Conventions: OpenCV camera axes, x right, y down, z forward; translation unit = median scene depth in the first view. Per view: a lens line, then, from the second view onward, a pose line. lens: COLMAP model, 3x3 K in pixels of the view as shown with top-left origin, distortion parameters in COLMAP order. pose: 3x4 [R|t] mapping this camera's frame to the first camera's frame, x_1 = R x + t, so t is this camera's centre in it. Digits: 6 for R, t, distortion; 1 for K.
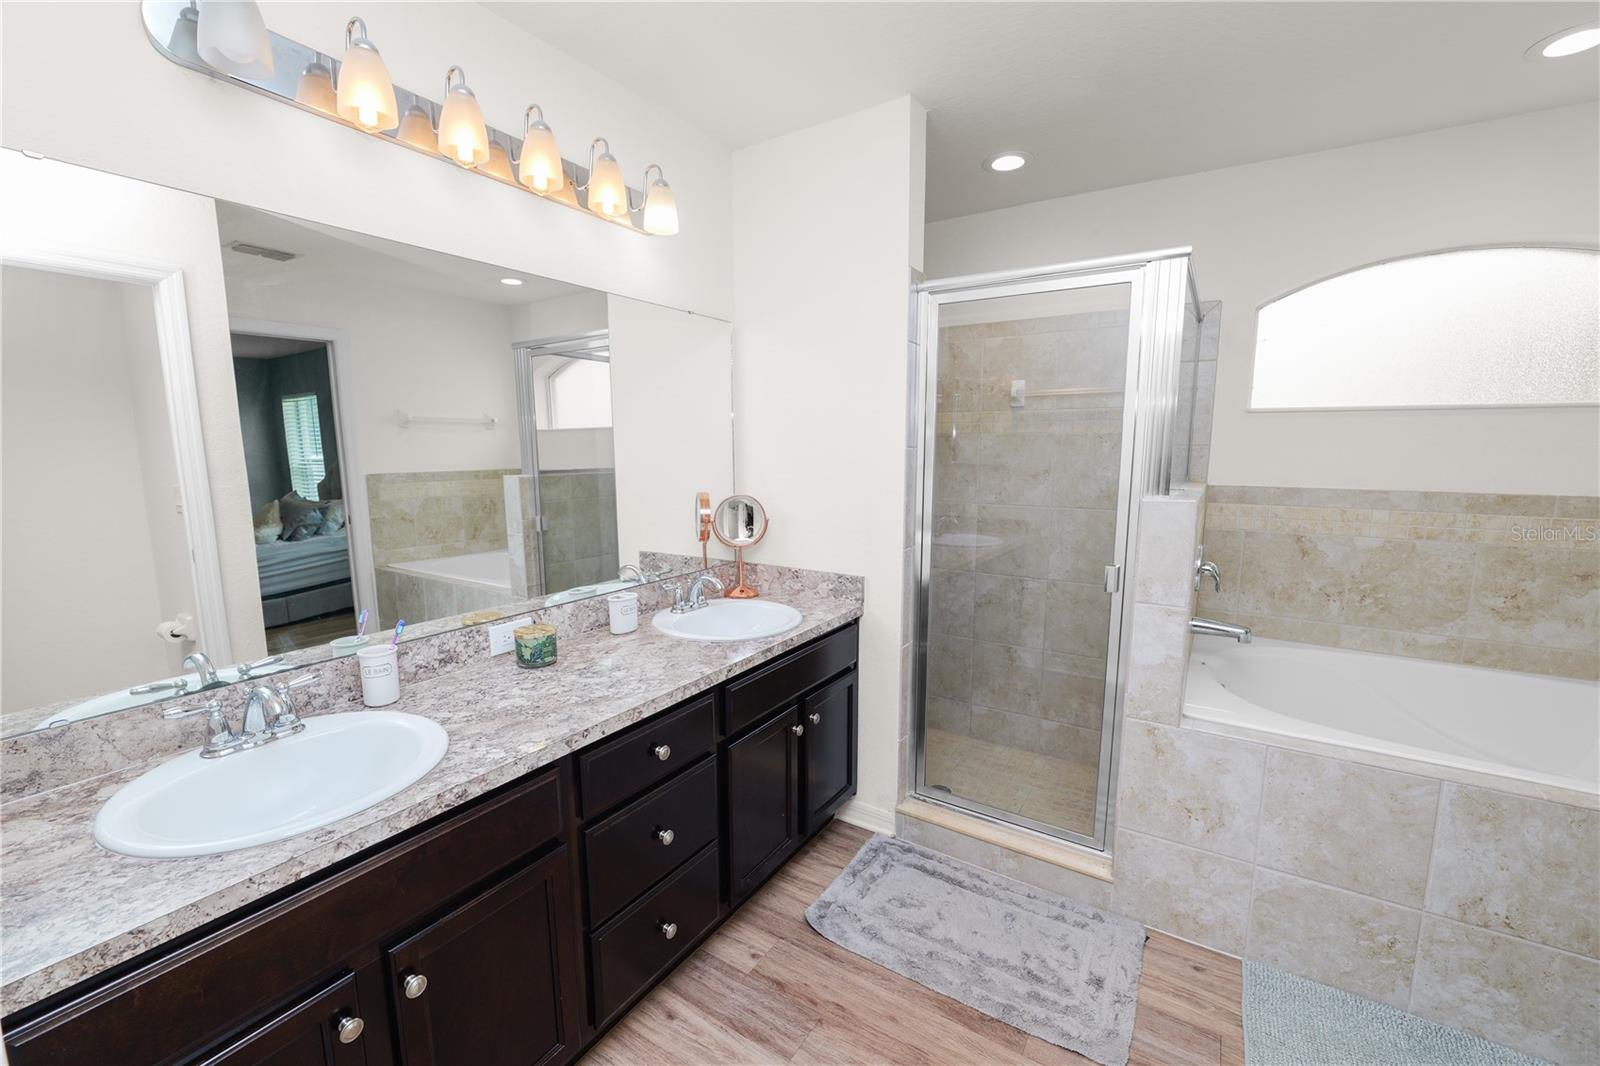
lens RADIAL K [[651.6, 0, 802.4], [0, 651.6, 536.1], [0, 0, 1]] dist [-0.014074, 0.001540]
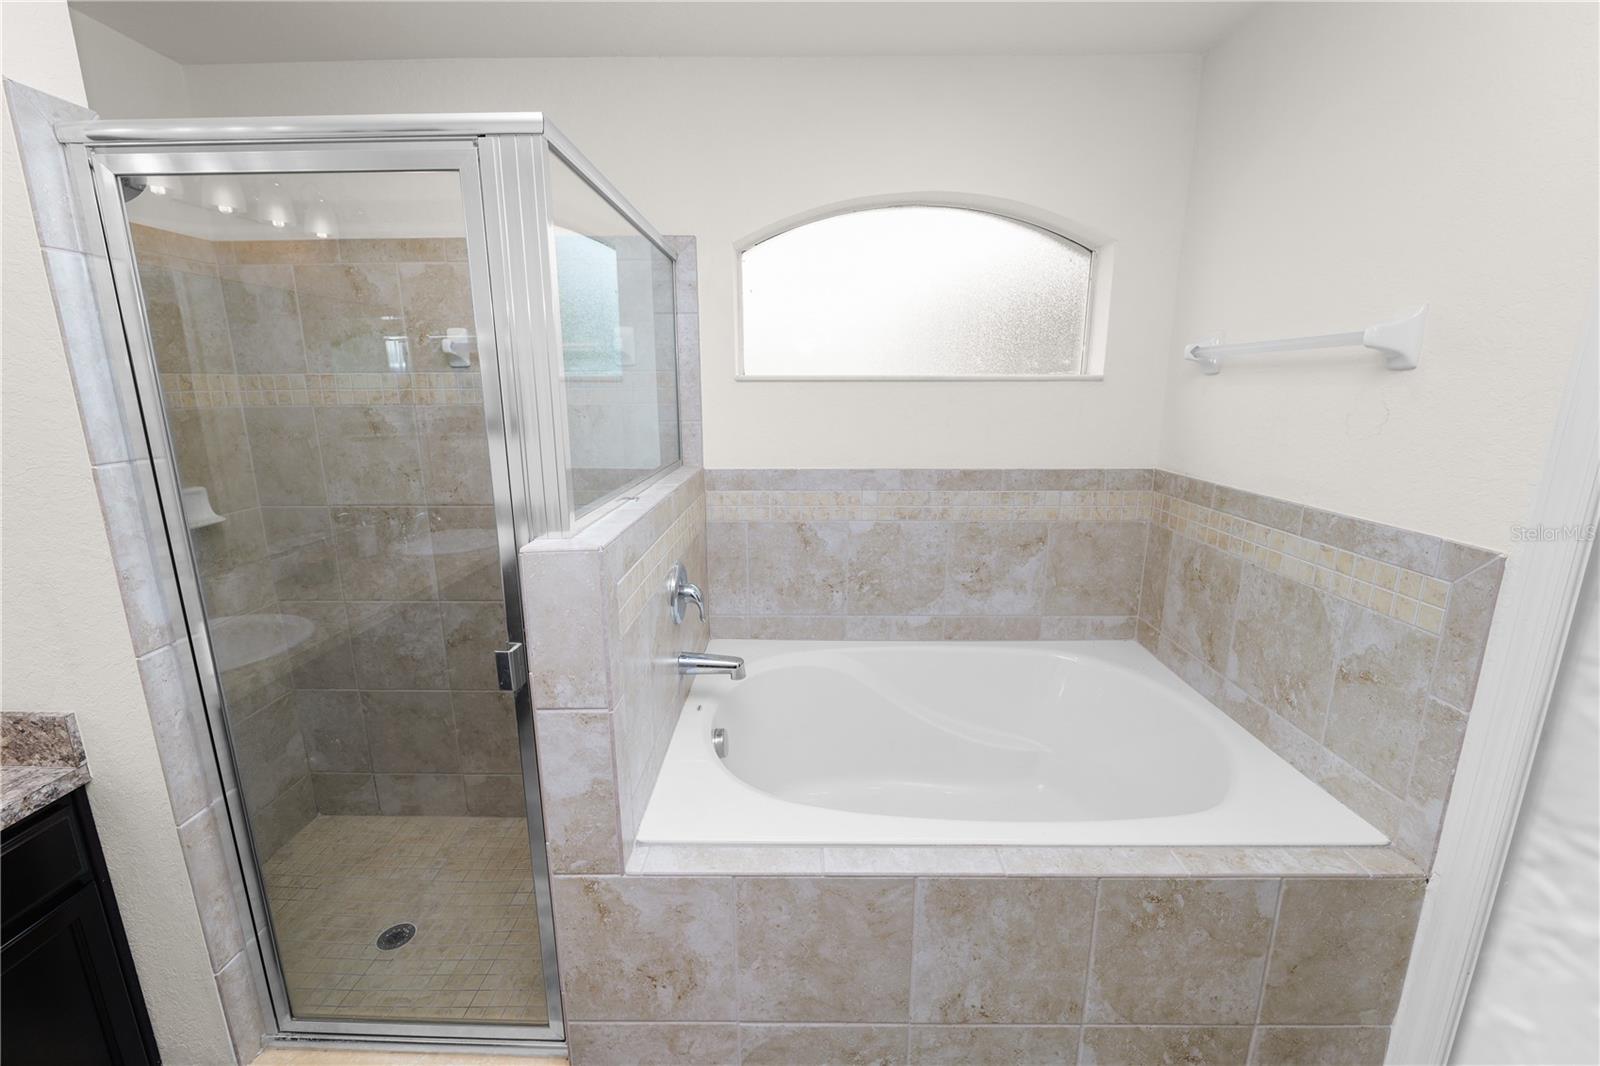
lens RADIAL K [[651.6, 0, 795.7], [0, 651.6, 528.1], [0, 0, 1]] dist [-0.014074, 0.001540]
pose [[0.848083, -0.117280, 0.516721, 0.421138], [0.076006, 0.992038, 0.100415, -0.114537], [-0.524384, -0.045886, 0.850245, 0.345610]]
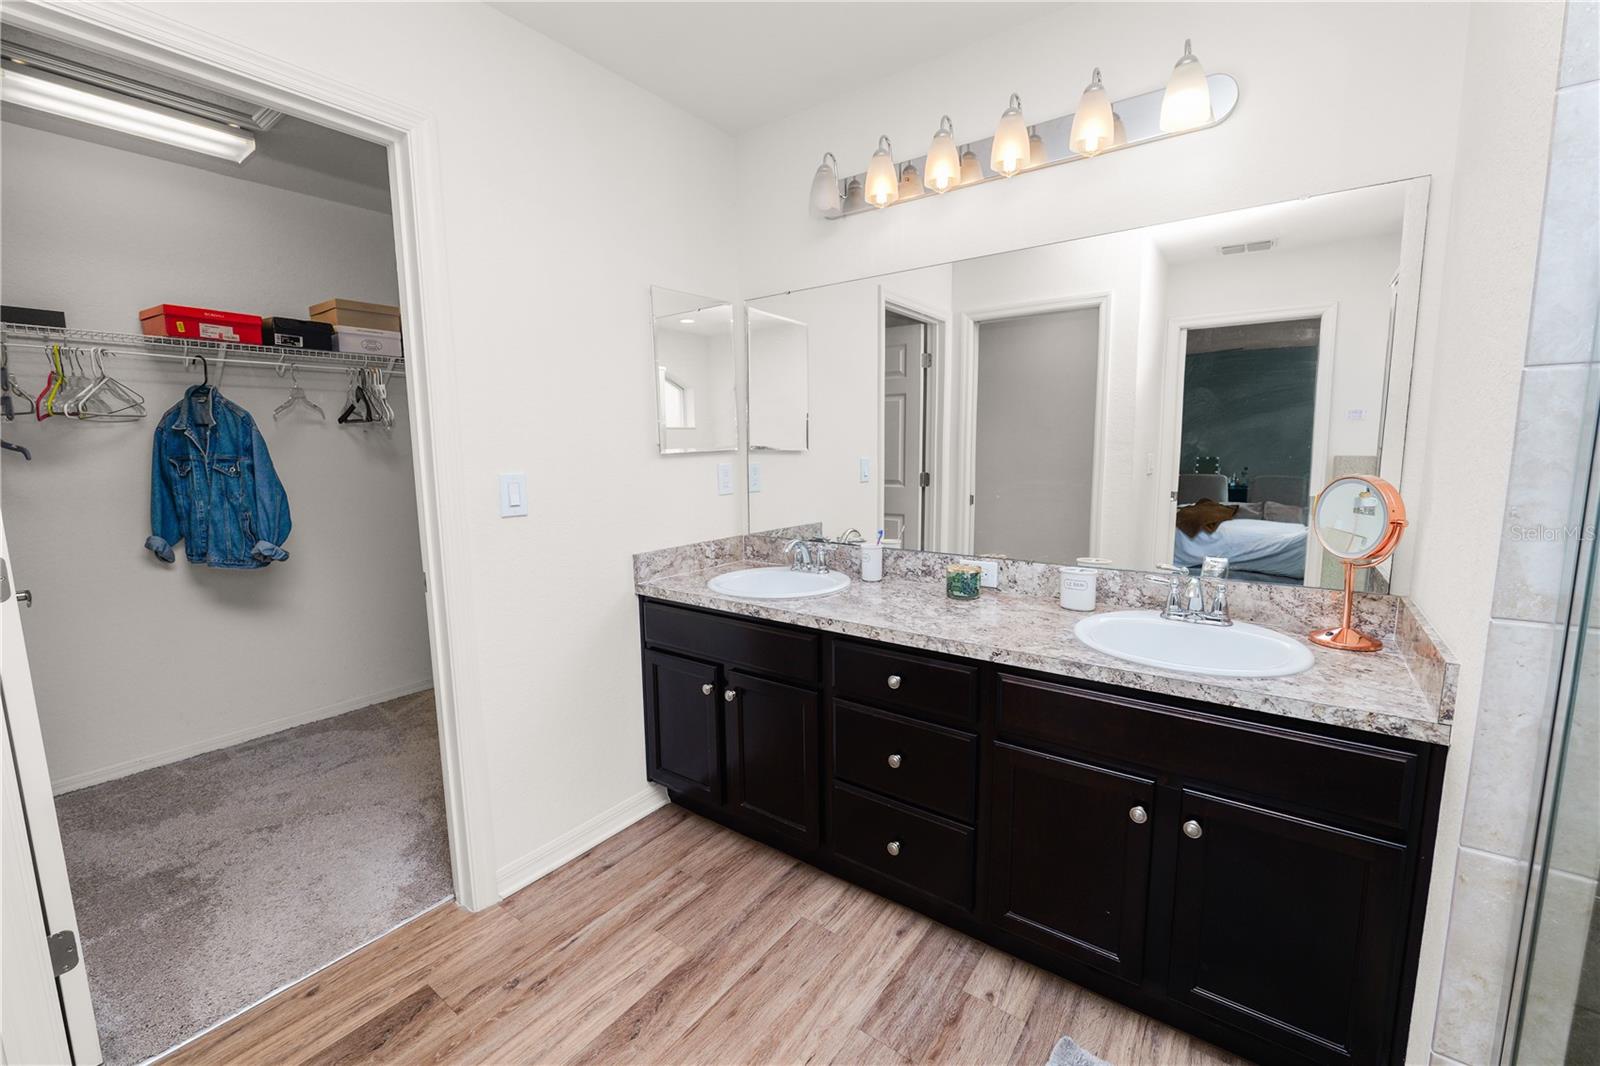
lens RADIAL K [[651.6, 0, 798.9], [0, 651.6, 529.3], [0, 0, 1]] dist [-0.014074, 0.001540]
pose [[-0.066571, 0.130048, -0.989270, 0.696879], [-0.125162, 0.982550, 0.137587, -0.043257], [0.989900, 0.132979, -0.049133, 0.698679]]
